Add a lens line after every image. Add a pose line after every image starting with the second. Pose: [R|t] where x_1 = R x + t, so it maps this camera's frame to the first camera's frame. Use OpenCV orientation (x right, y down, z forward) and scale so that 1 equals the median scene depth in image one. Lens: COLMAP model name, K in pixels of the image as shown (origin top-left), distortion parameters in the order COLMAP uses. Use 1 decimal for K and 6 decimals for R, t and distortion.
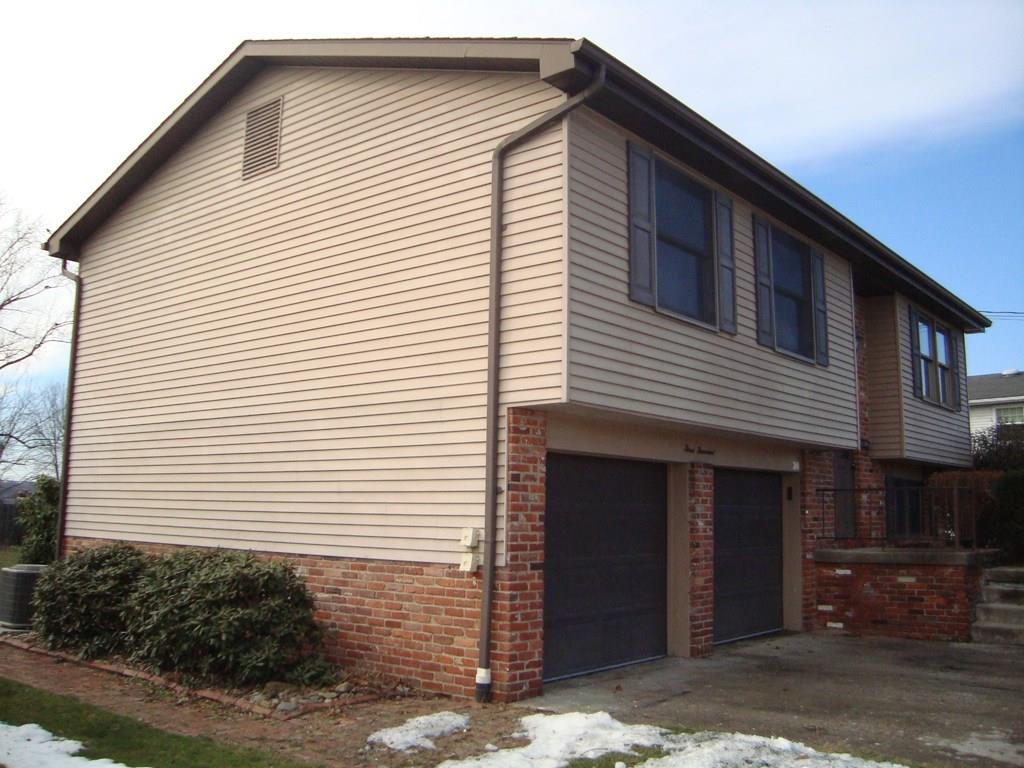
lens RADIAL K [[963.5, 0, 512.0], [0, 963.5, 384.0], [0, 0, 1]] dist [-0.129335, 0.004327]
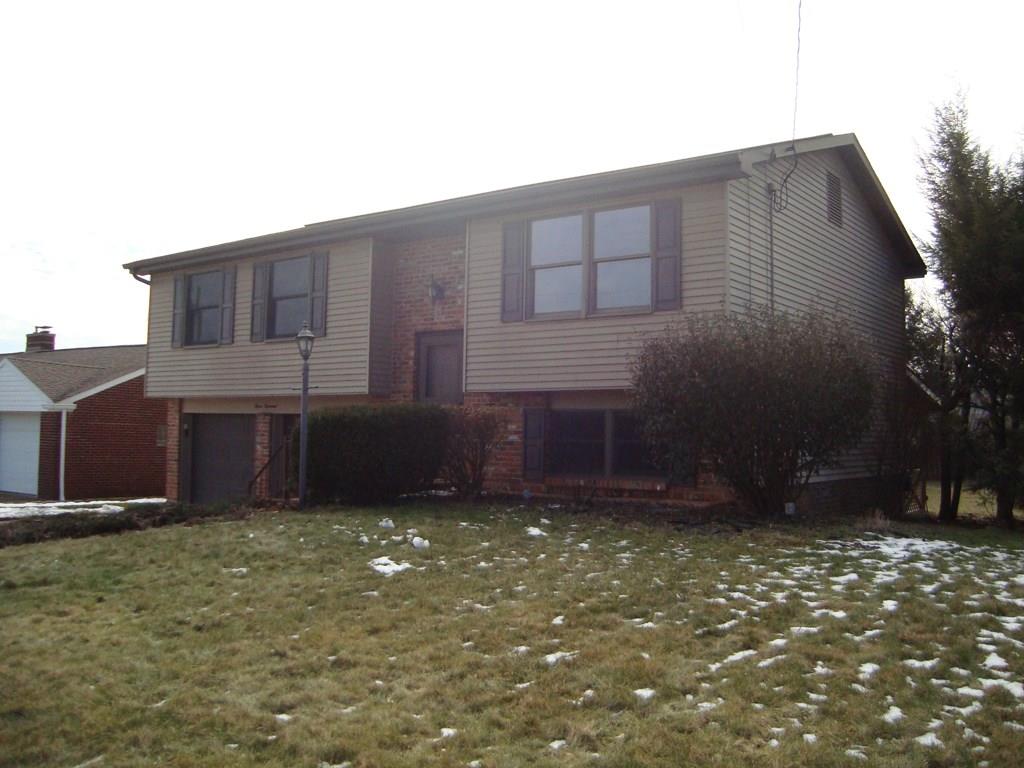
lens RADIAL K [[963.5, 0, 512.0], [0, 963.5, 384.0], [0, 0, 1]] dist [-0.129335, 0.004327]
pose [[0.027055, -0.068920, -0.997255, 1.990124], [0.112115, 0.991535, -0.065483, 0.198091], [0.993327, -0.110036, 0.034553, 1.418199]]
